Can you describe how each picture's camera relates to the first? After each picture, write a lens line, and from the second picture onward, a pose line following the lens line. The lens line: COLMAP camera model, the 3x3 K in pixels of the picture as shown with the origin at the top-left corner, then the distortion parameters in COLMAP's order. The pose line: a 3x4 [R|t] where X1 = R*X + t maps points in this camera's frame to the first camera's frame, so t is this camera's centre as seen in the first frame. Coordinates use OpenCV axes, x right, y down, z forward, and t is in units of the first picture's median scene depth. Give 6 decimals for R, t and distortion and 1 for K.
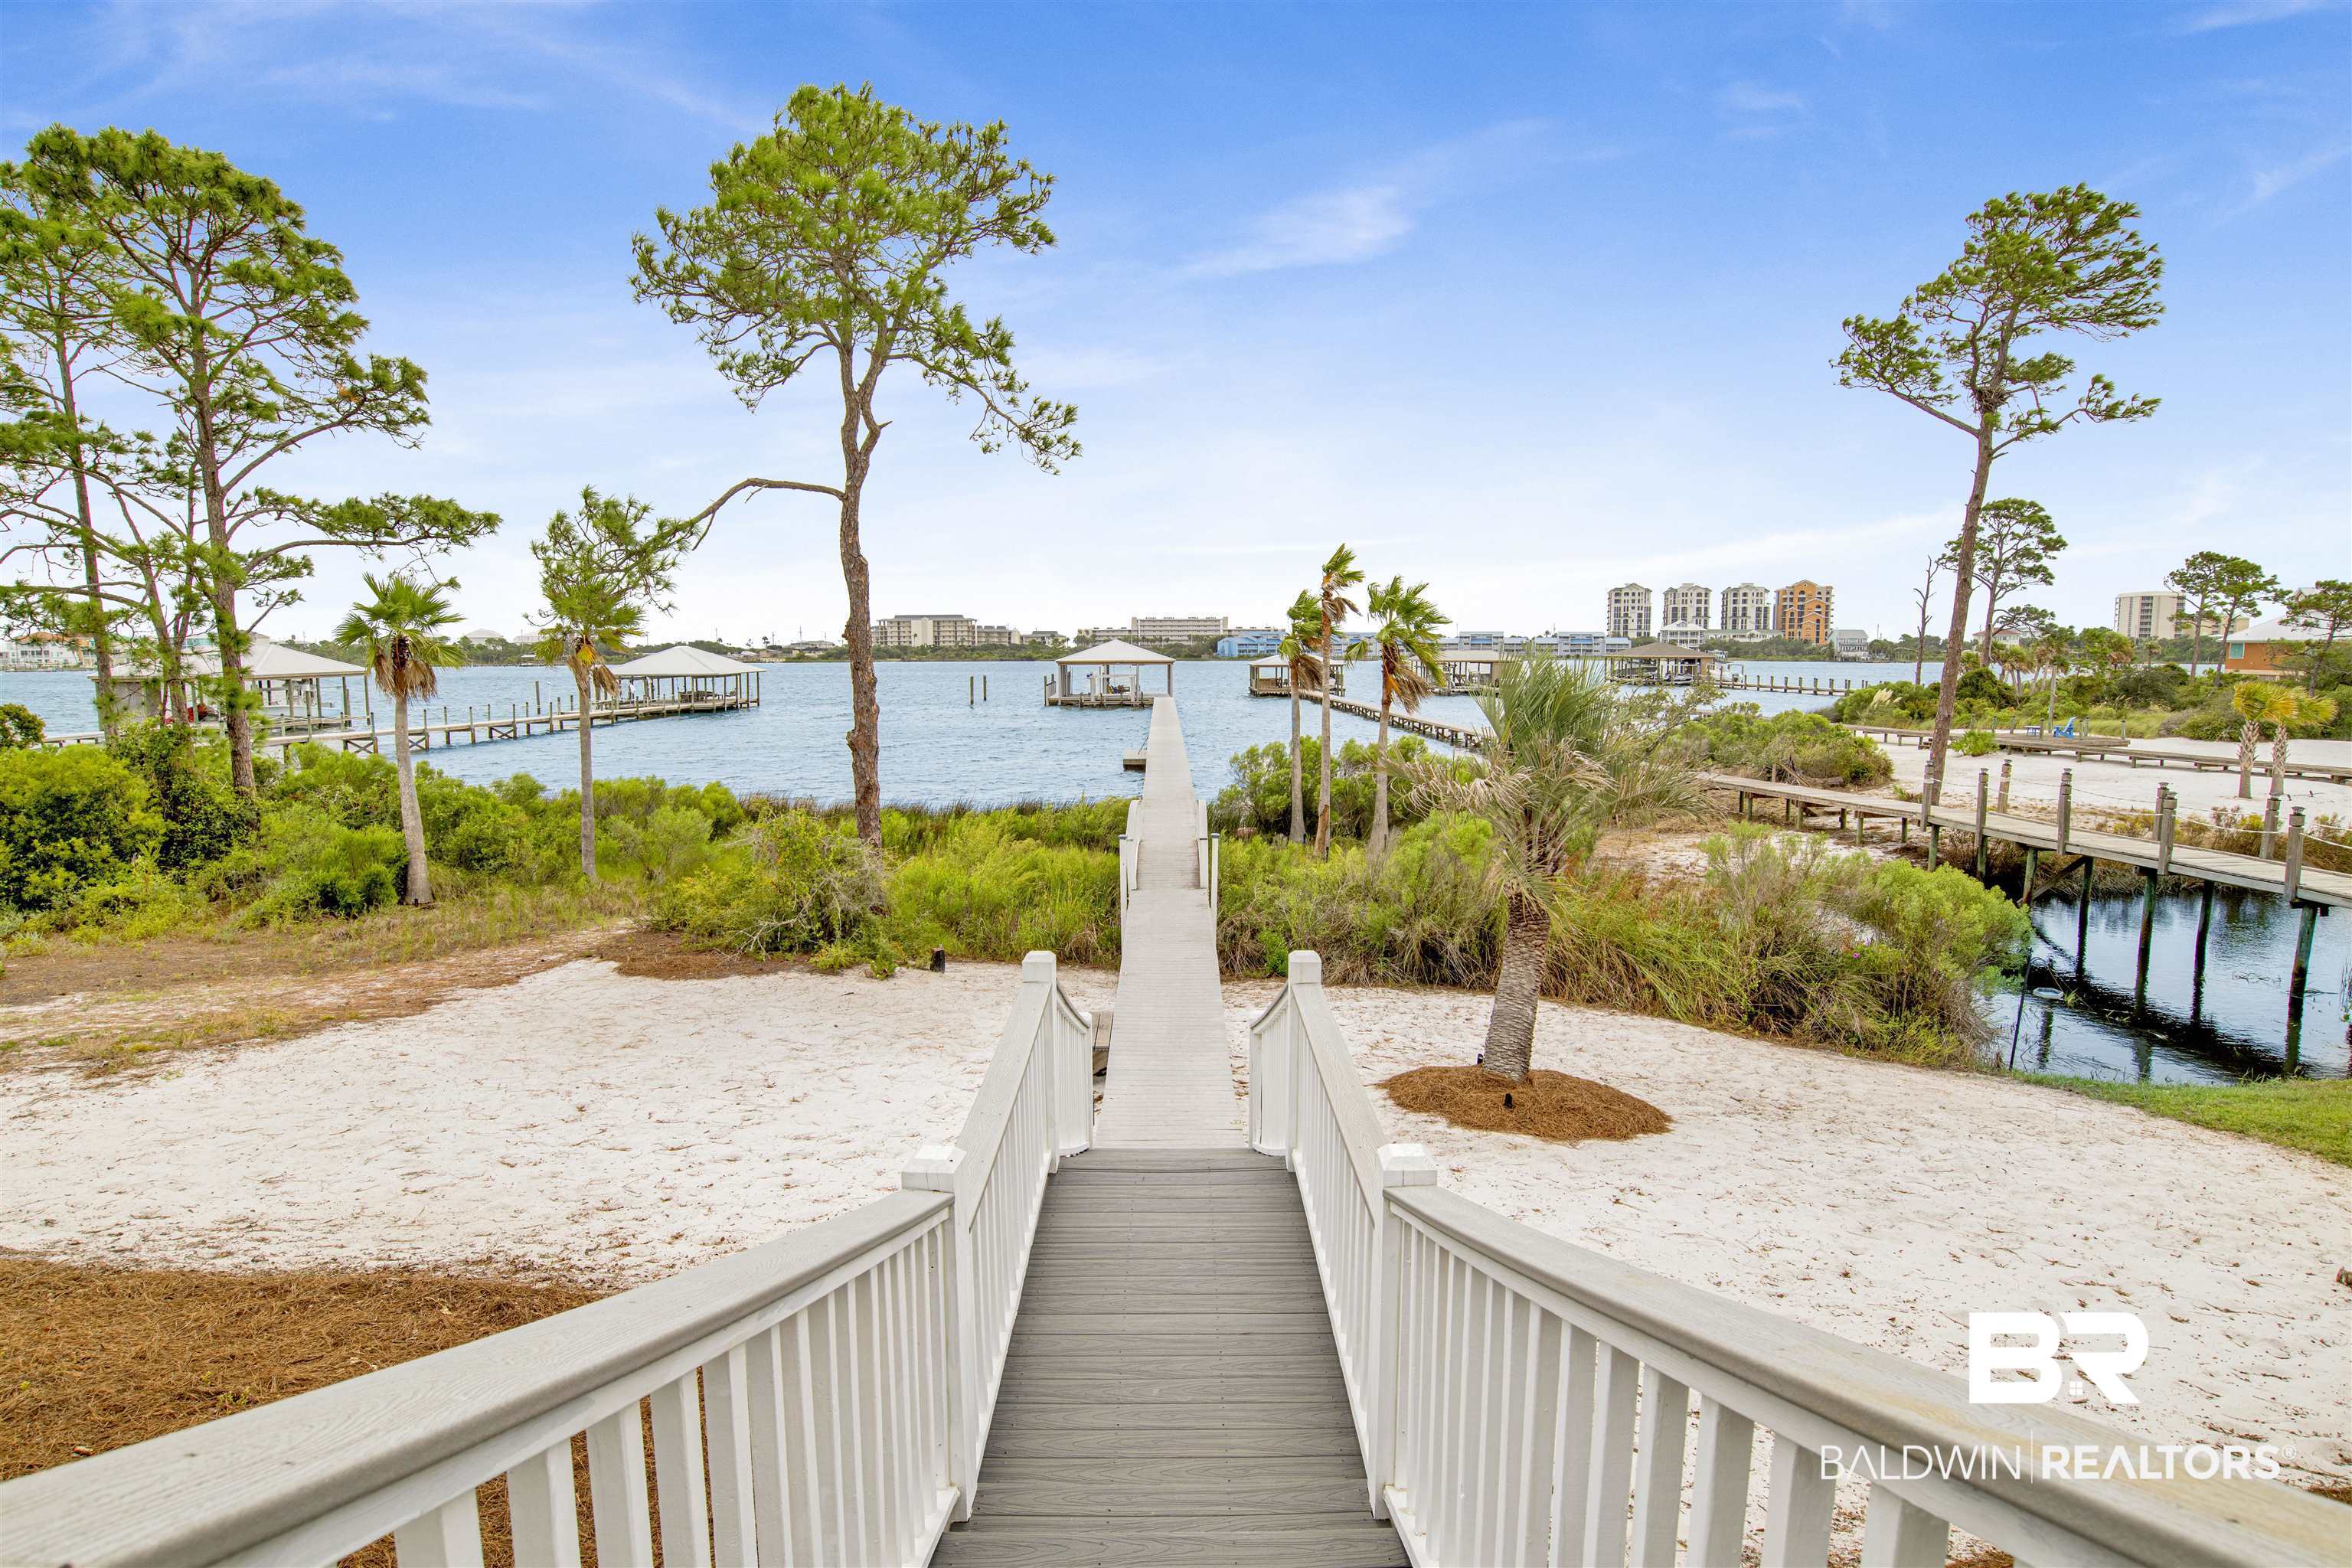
lens RADIAL K [[1213.1, 0, 1178.3], [0, 1213.1, 793.0], [0, 0, 1]] dist [-0.077270, 0.030698]
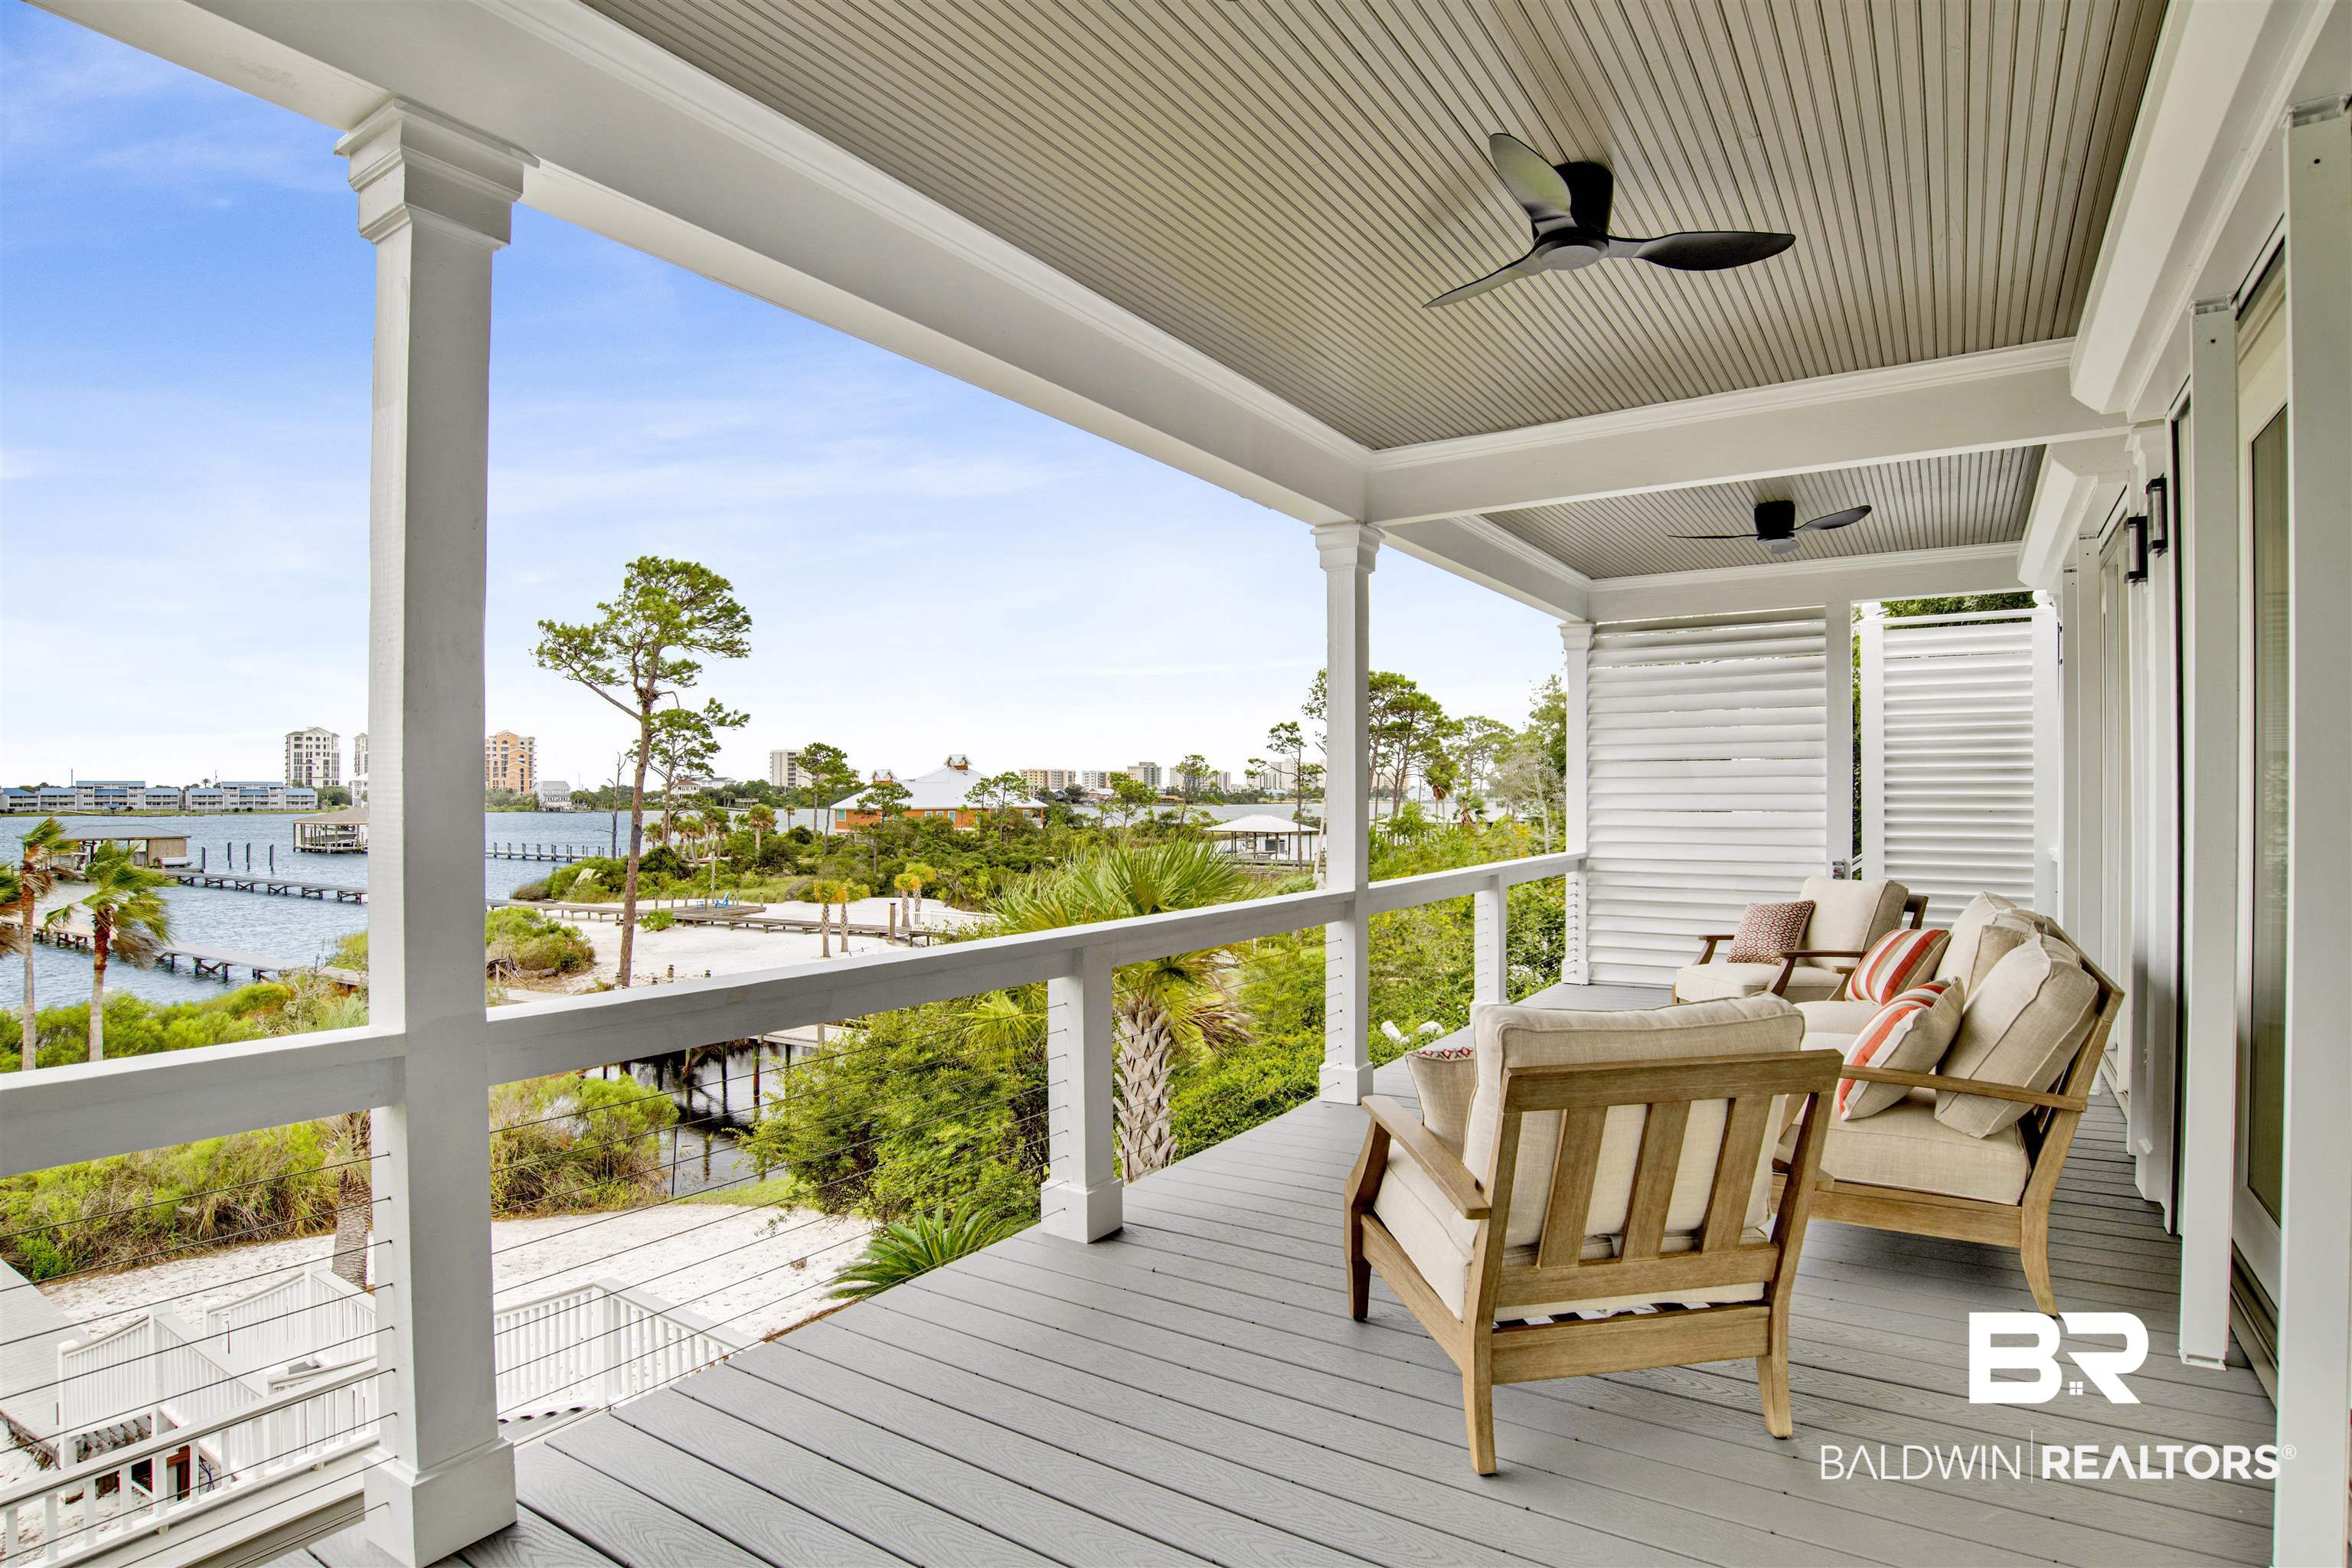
lens RADIAL K [[1213.1, 0, 1178.3], [0, 1213.1, 793.0], [0, 0, 1]] dist [-0.077270, 0.030698]
pose [[0.544269, 0.002961, 0.838906, -0.097814], [0.094184, 0.993456, -0.064611, -0.049601], [-0.833607, 0.114177, 0.540428, -0.180102]]
